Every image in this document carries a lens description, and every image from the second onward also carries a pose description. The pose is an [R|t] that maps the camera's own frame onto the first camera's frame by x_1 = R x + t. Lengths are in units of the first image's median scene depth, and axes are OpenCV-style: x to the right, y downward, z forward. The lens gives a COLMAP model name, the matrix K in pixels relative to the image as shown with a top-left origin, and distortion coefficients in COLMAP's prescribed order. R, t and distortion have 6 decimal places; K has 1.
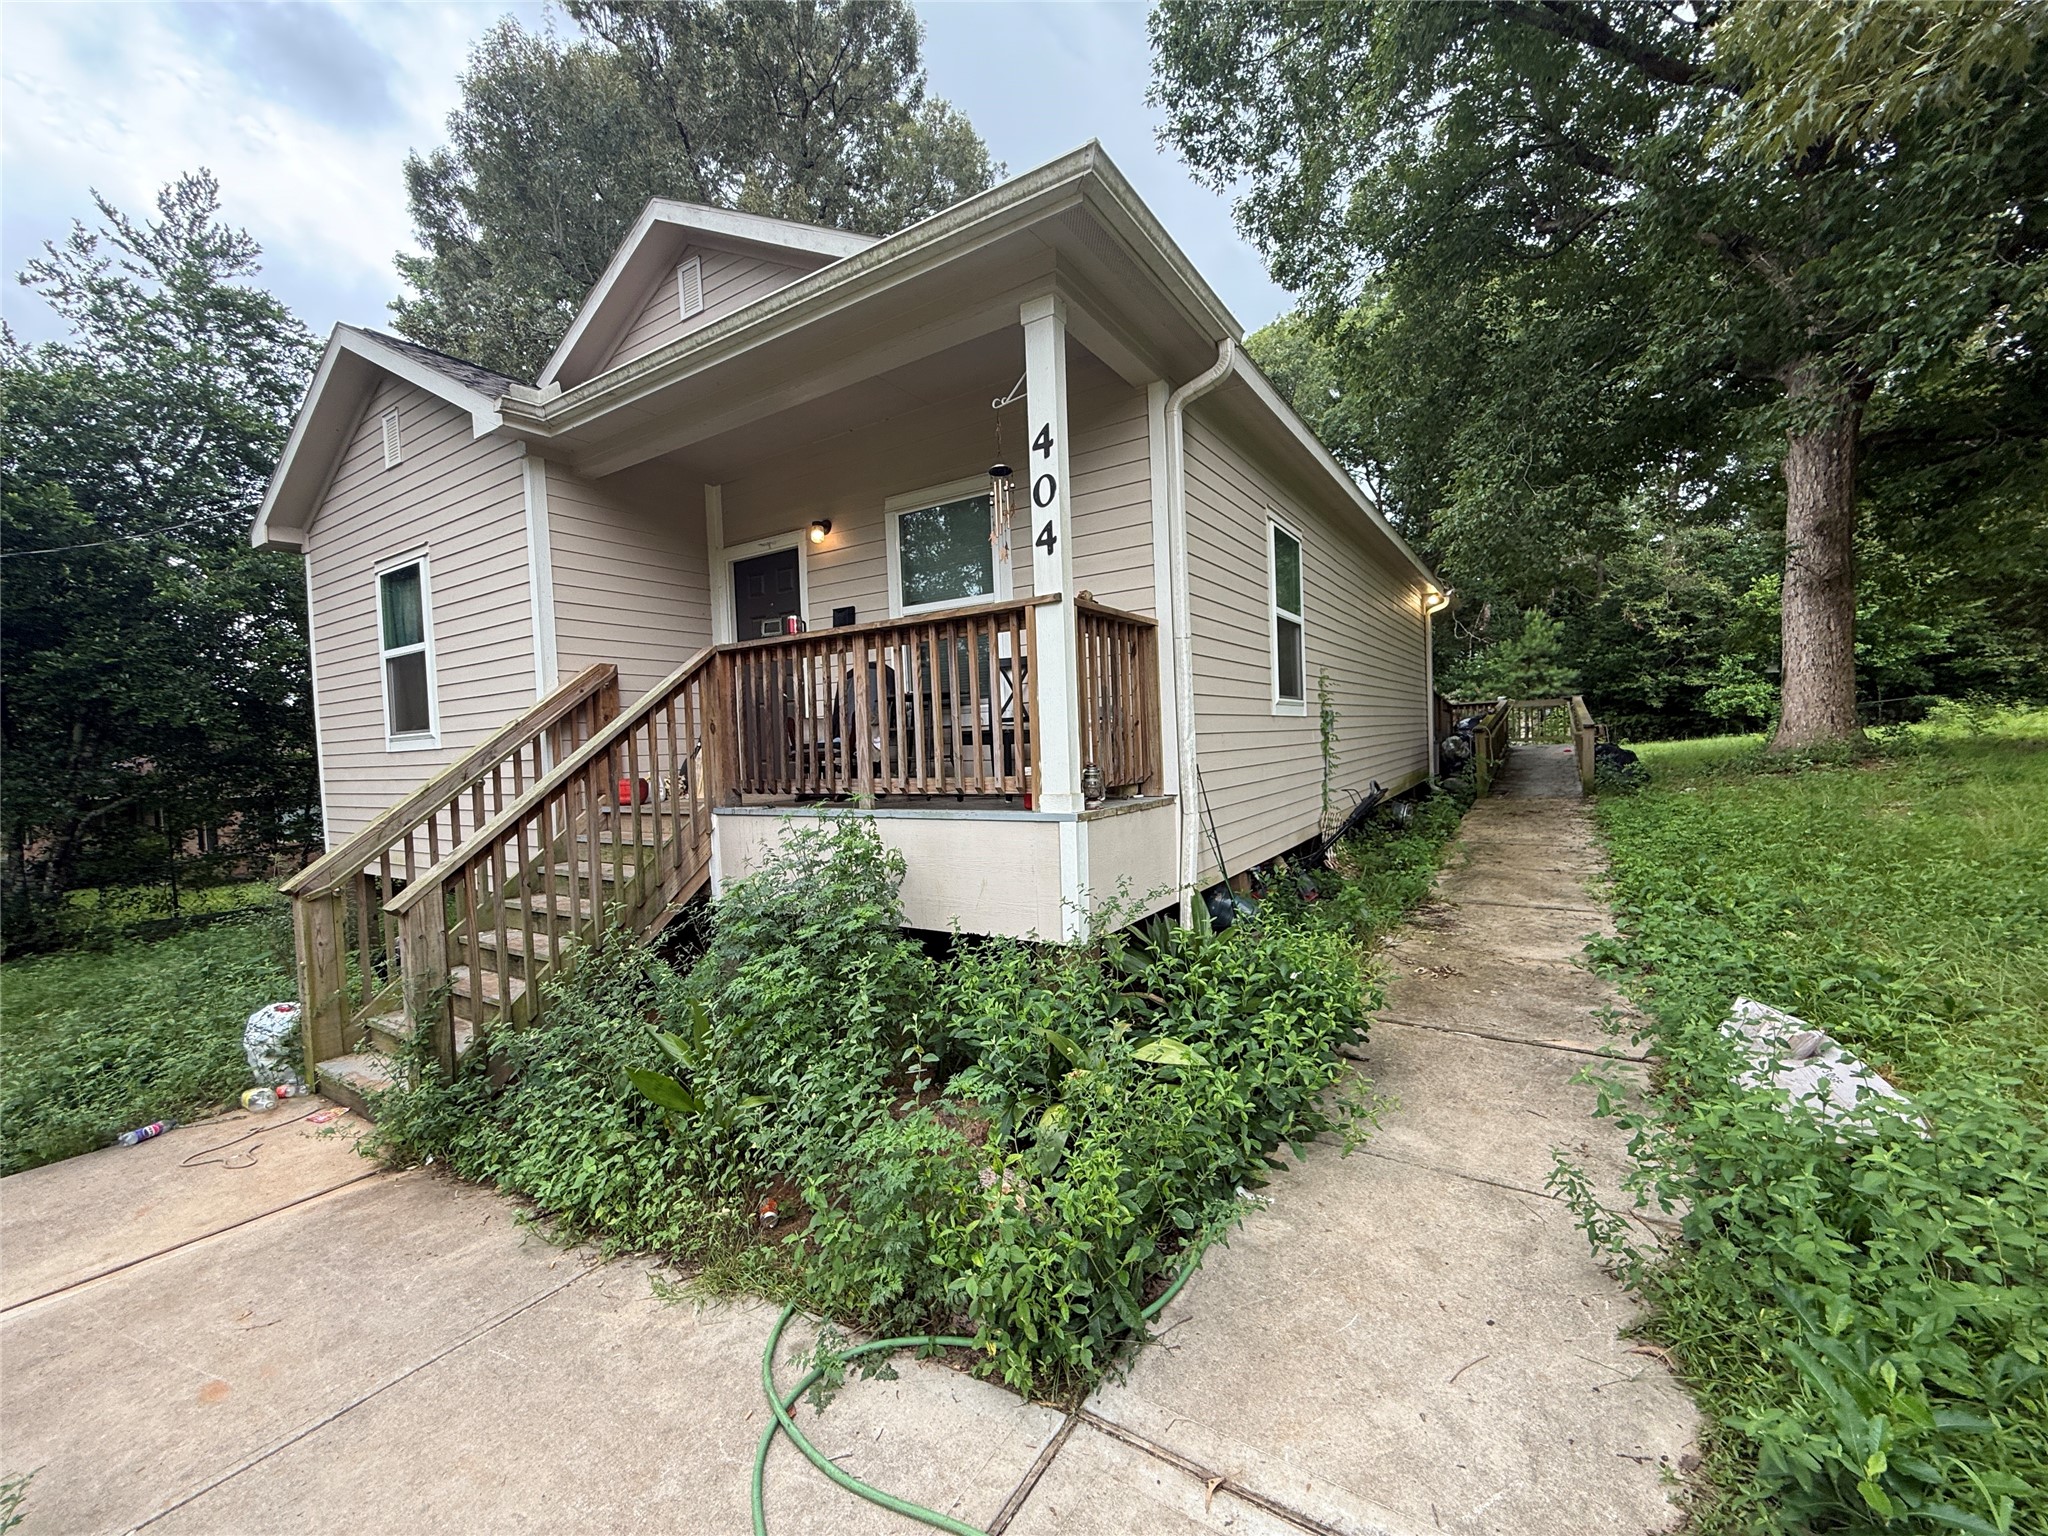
lens RADIAL K [[818.7, 0, 1014.0], [0, 818.7, 766.6], [0, 0, 1]] dist [0.000139, 0.000407]
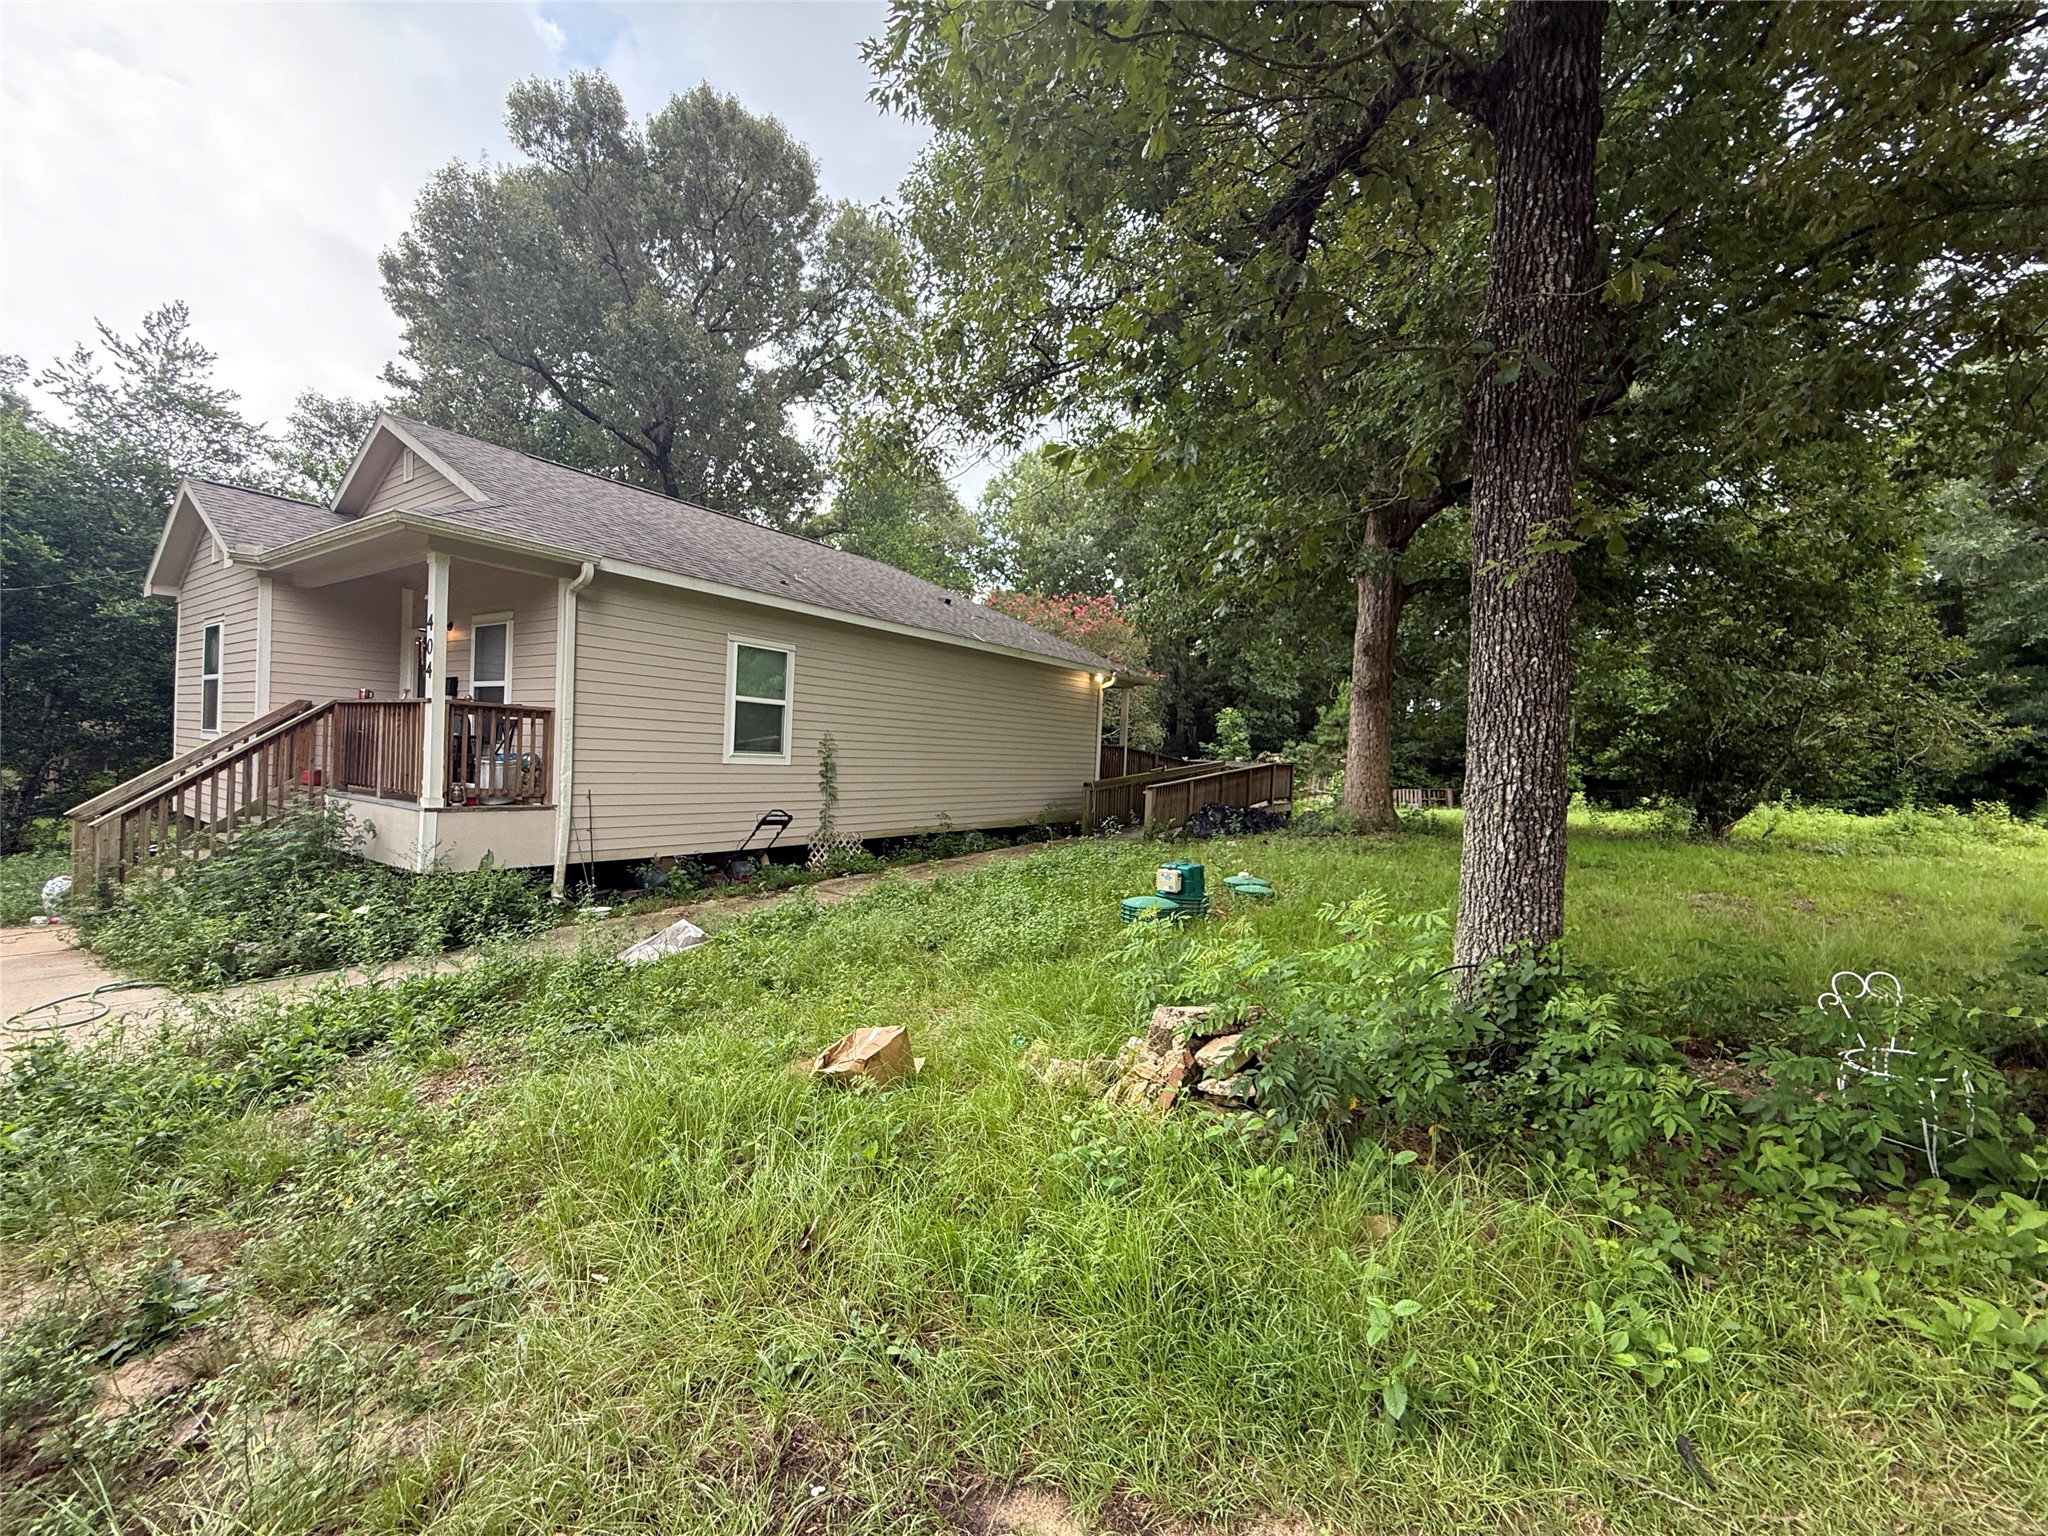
lens RADIAL K [[818.7, 0, 1014.0], [0, 818.7, 766.6], [0, 0, 1]] dist [0.000139, 0.000407]
pose [[0.995910, 0.084195, -0.032783, 0.925259], [-0.084707, 0.996300, -0.014546, -0.080403], [0.031437, 0.017263, 0.999357, -0.569075]]
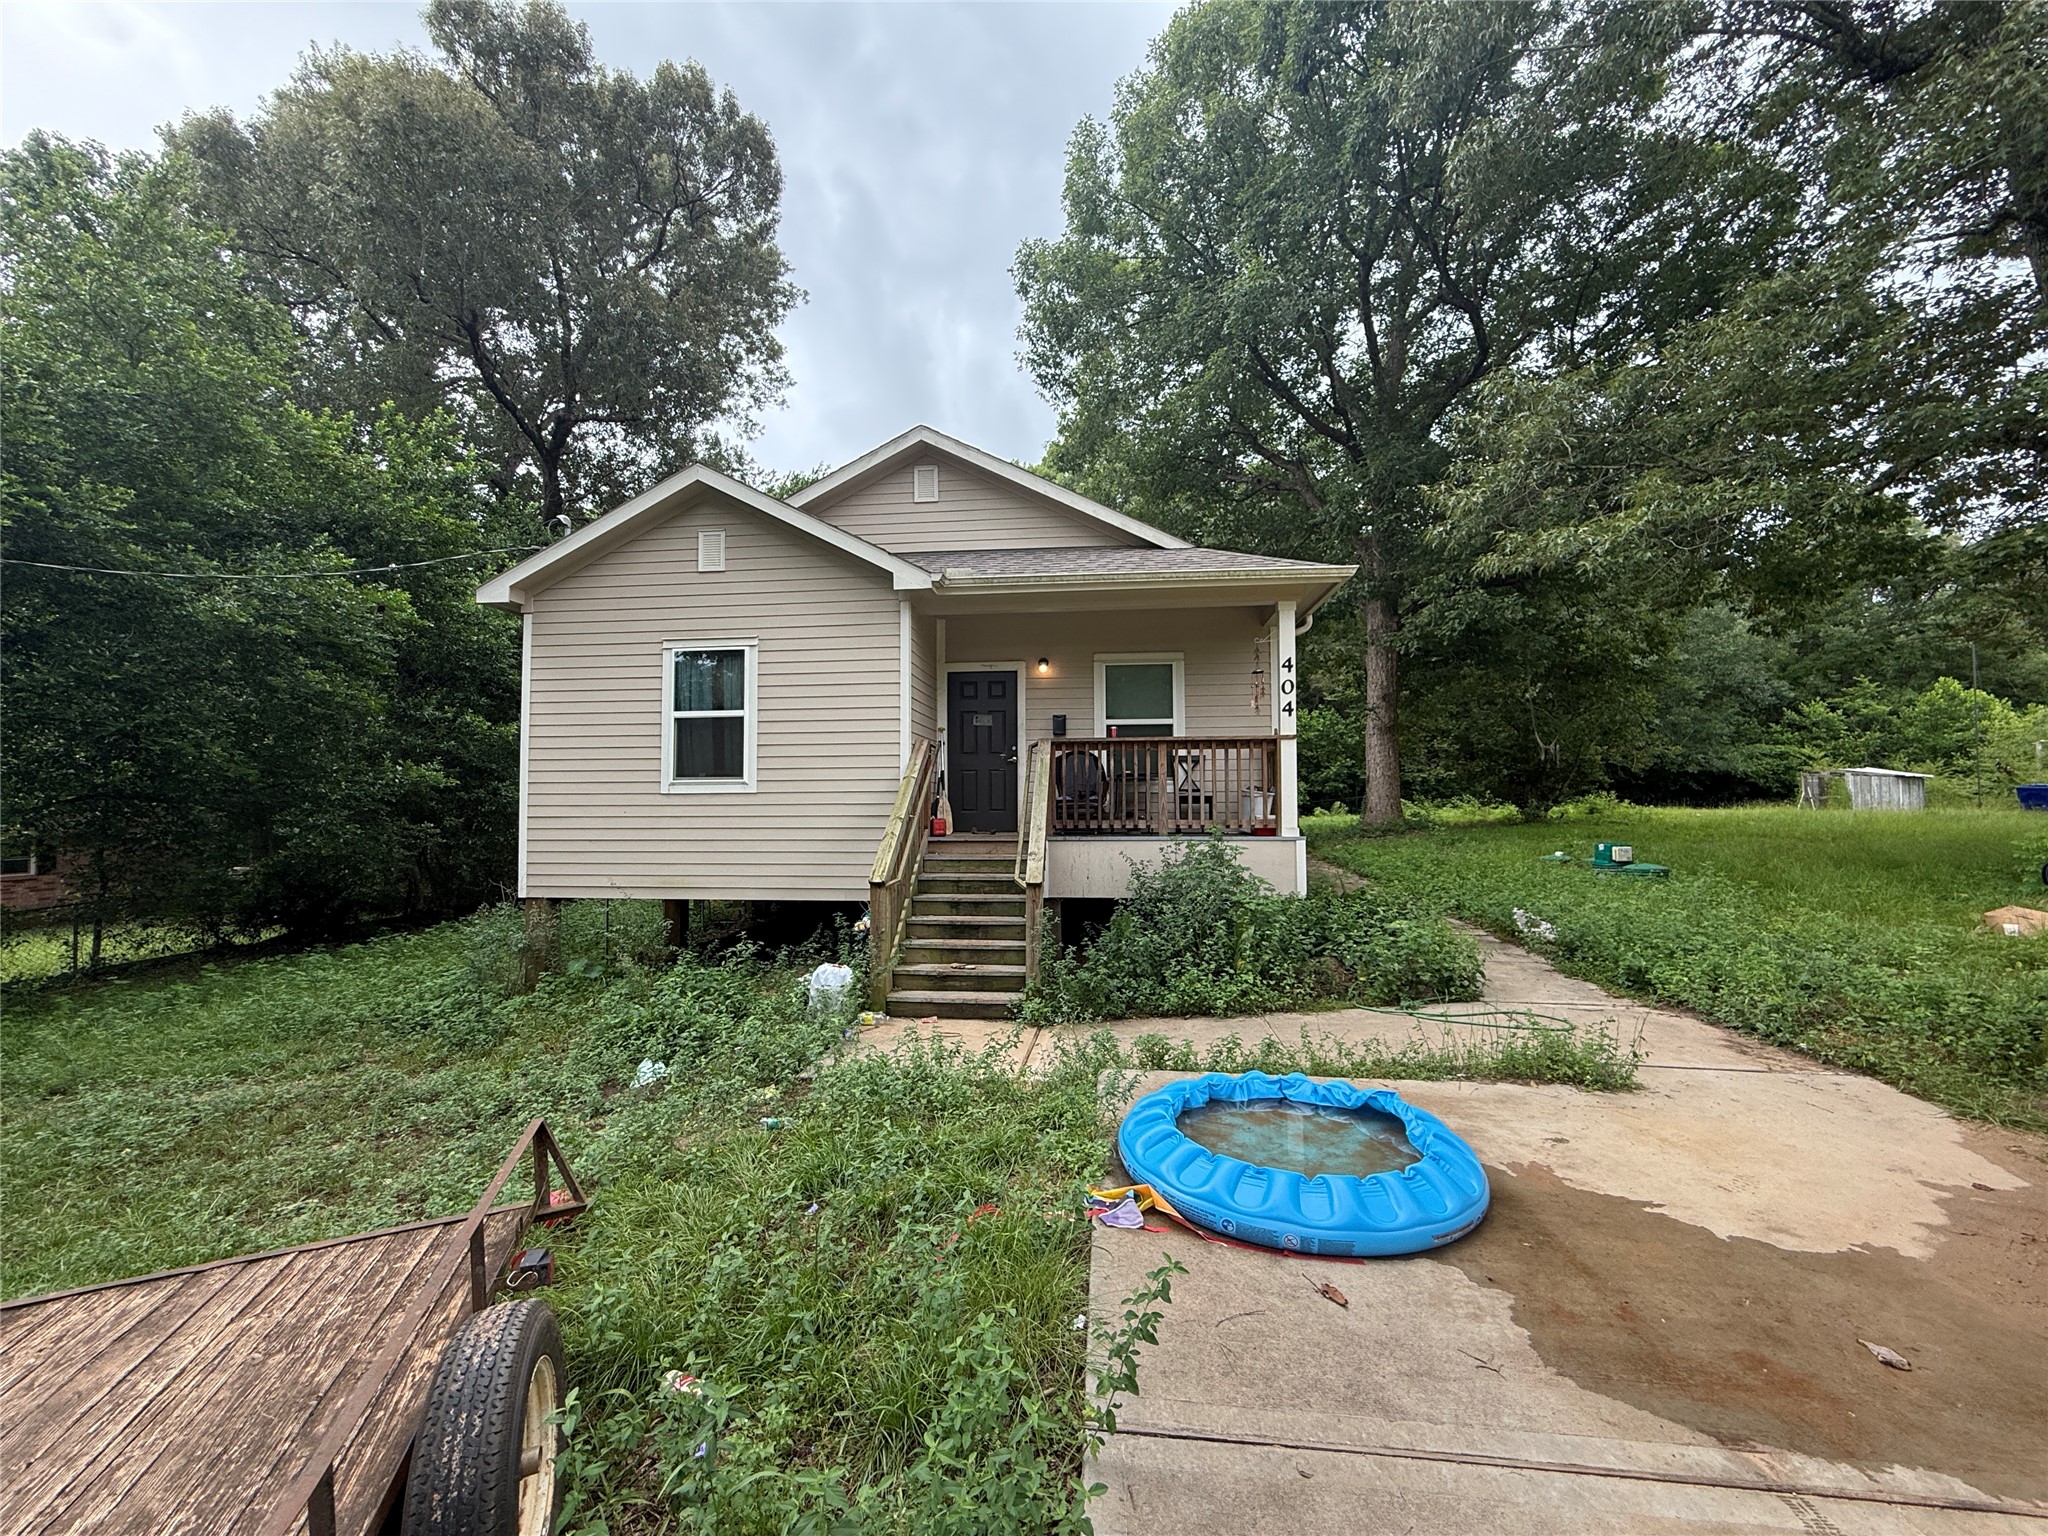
lens RADIAL K [[818.7, 0, 1014.0], [0, 818.7, 766.6], [0, 0, 1]] dist [0.000139, 0.000407]
pose [[0.893179, 0.056378, 0.446154, -0.906778], [-0.017881, 0.995778, -0.090034, 0.046422], [-0.449346, 0.072438, 0.890416, -0.339919]]
